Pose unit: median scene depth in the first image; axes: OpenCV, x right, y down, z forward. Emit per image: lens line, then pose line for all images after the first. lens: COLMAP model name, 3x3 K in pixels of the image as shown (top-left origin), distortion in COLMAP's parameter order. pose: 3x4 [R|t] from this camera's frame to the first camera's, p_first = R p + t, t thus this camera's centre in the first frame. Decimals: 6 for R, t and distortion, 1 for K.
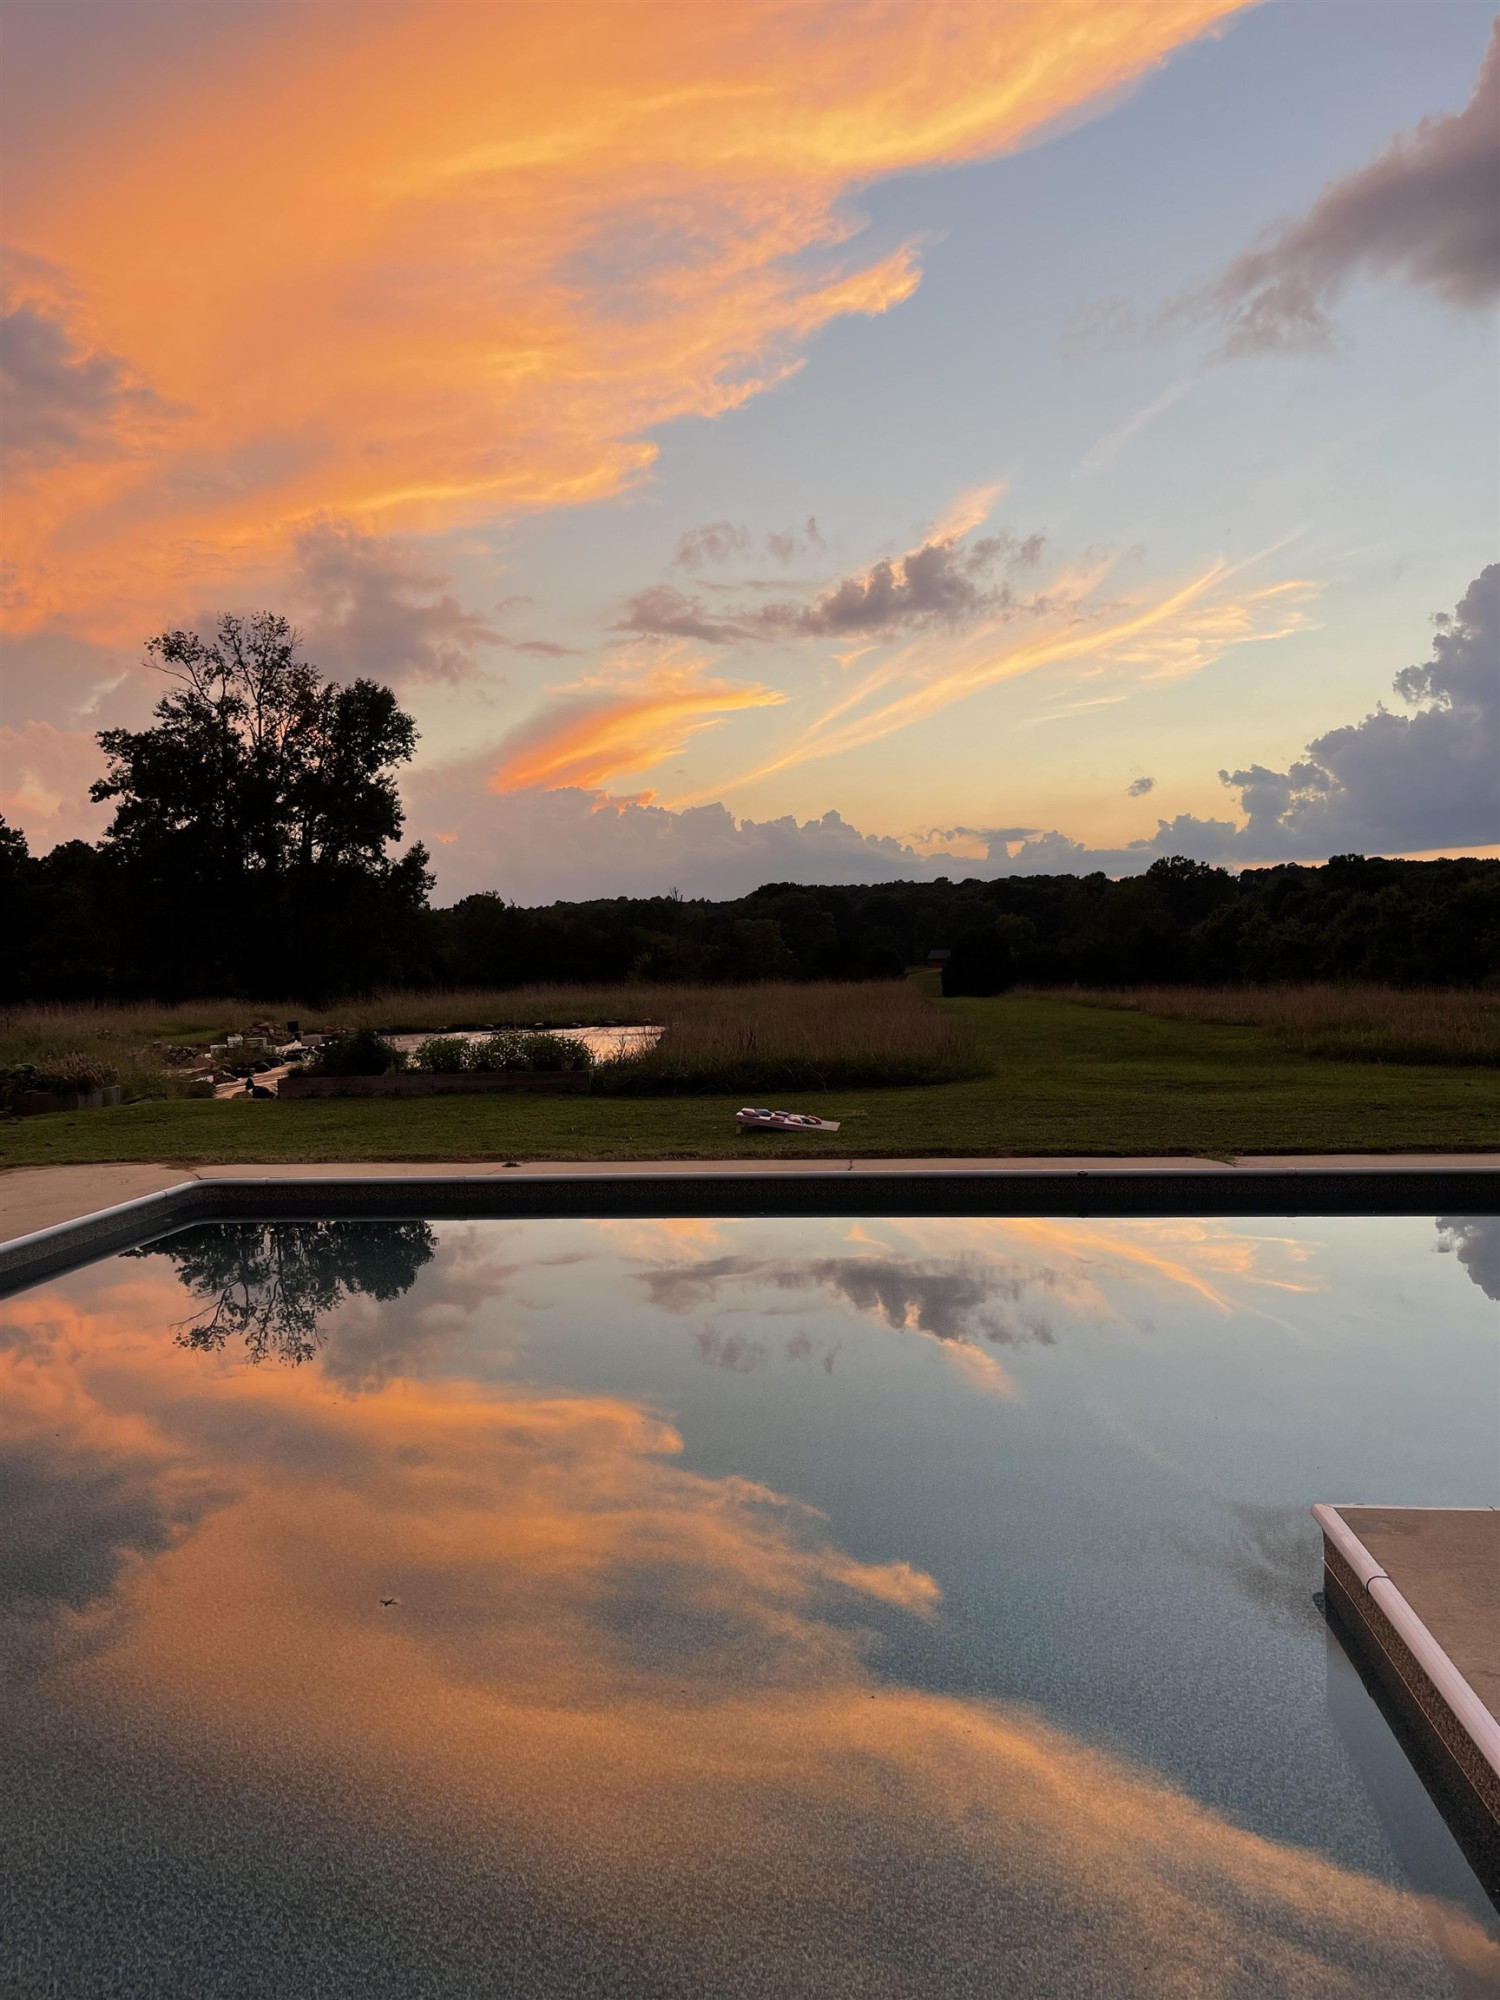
lens RADIAL K [[1493.2, 0, 750.0], [0, 1493.2, 1000.0], [0, 0, 1]] dist [0.016540, 0.000636]
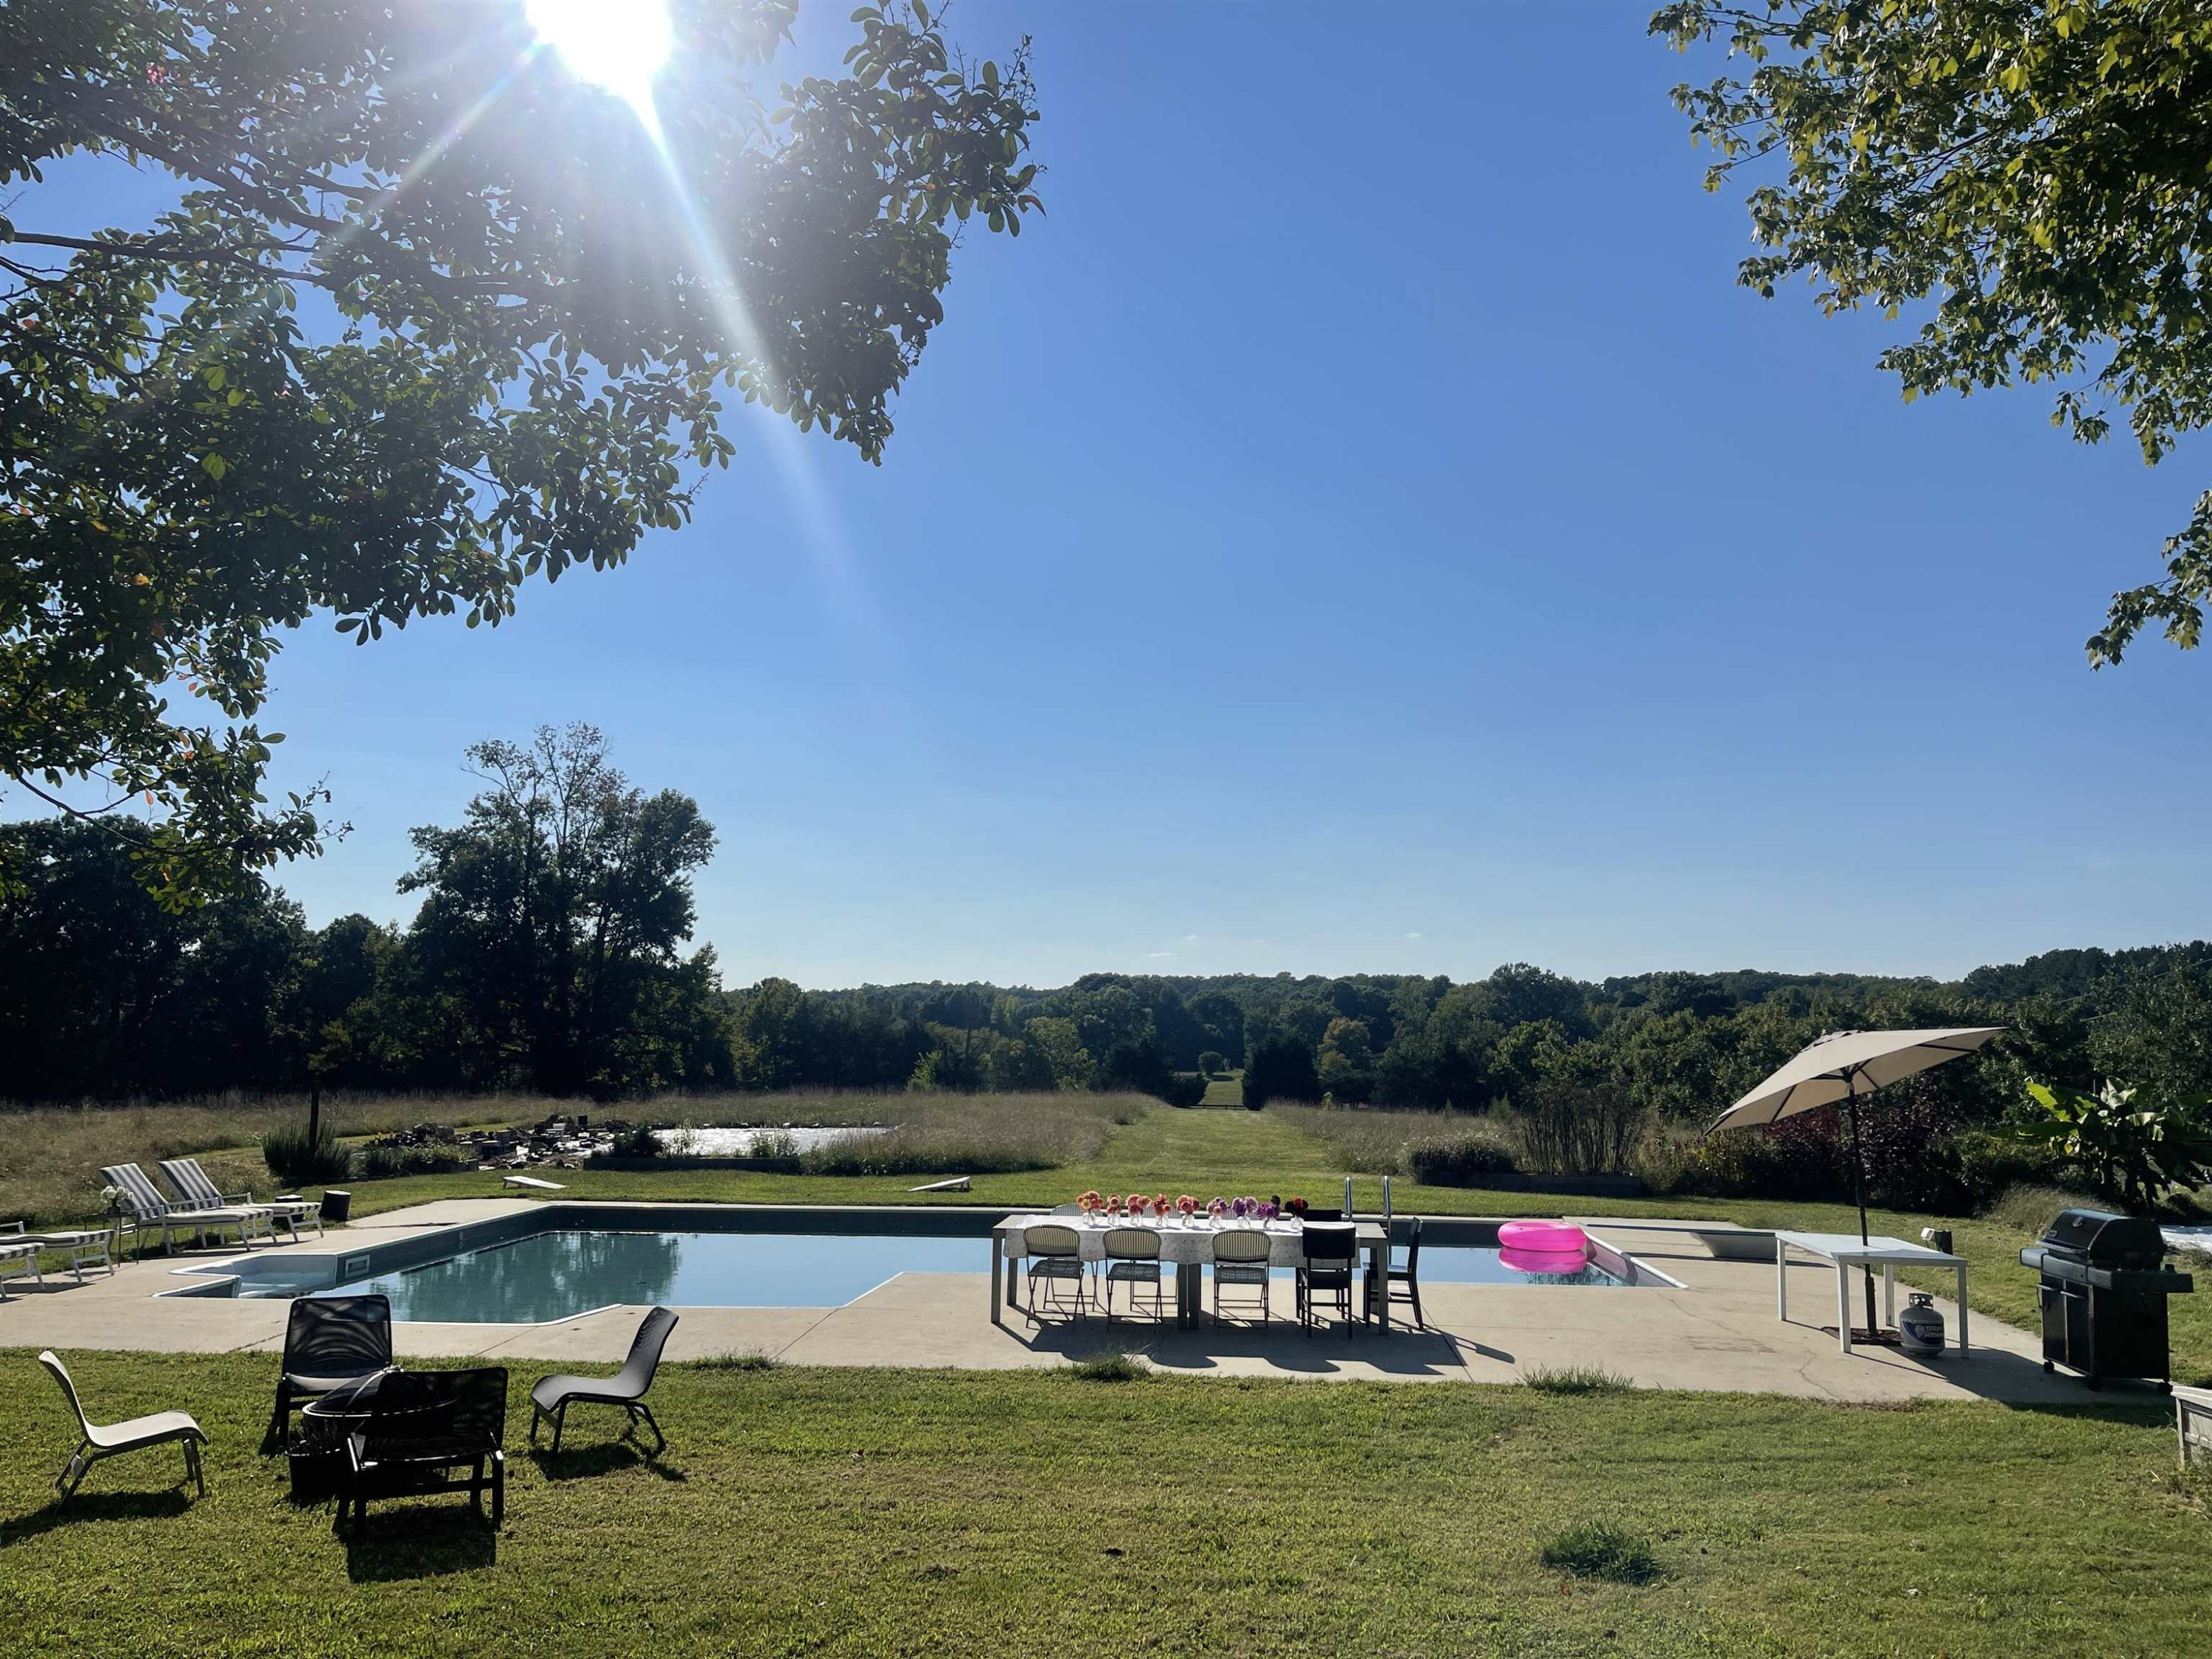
lens RADIAL K [[1651.5, 0, 1152.6], [0, 1651.5, 842.7], [0, 0, 1]] dist [0.016540, 0.000636]
pose [[0.998393, 0.040485, 0.039649, 0.040985], [-0.033864, 0.987275, -0.155375, -0.004489], [-0.045435, 0.153782, 0.987060, -0.171769]]
